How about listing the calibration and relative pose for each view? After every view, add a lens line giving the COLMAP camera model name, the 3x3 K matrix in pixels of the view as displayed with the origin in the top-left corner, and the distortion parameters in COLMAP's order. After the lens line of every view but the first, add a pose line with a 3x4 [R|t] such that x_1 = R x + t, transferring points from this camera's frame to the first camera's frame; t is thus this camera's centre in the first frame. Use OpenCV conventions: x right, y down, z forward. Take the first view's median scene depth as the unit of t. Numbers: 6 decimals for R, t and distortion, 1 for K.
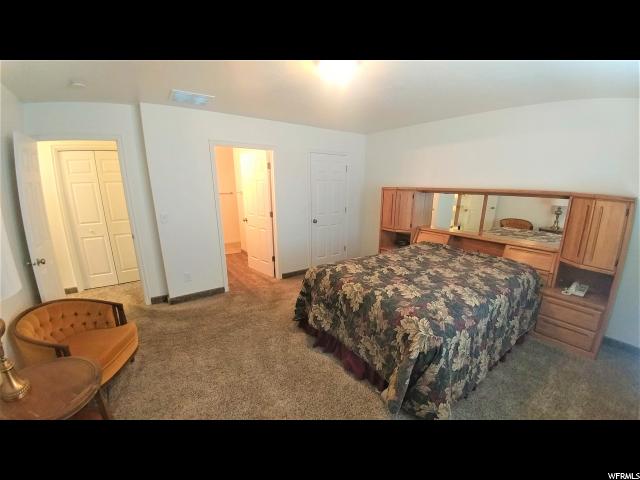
lens RADIAL K [[268.7, 0, 332.4], [0, 268.7, 243.7], [0, 0, 1]] dist [0.000287, -0.029874]
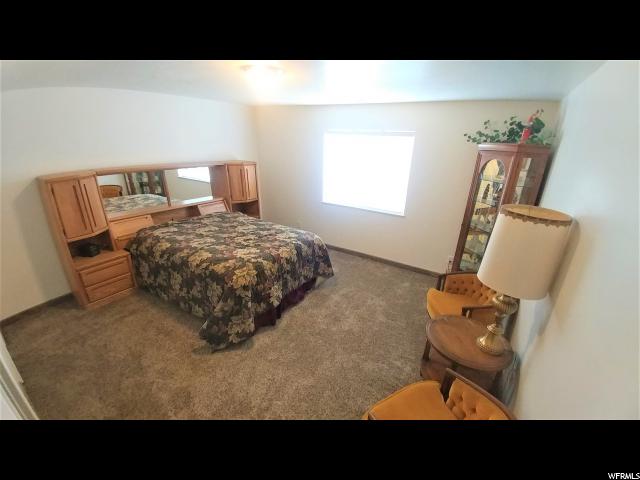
lens RADIAL K [[268.7, 0, 332.4], [0, 268.7, 243.7], [0, 0, 1]] dist [0.000287, -0.029874]
pose [[-0.363792, -0.354552, 0.861364, -1.060290], [0.172683, 0.883026, 0.436400, -0.381830], [-0.915334, 0.307502, -0.260013, 1.017853]]
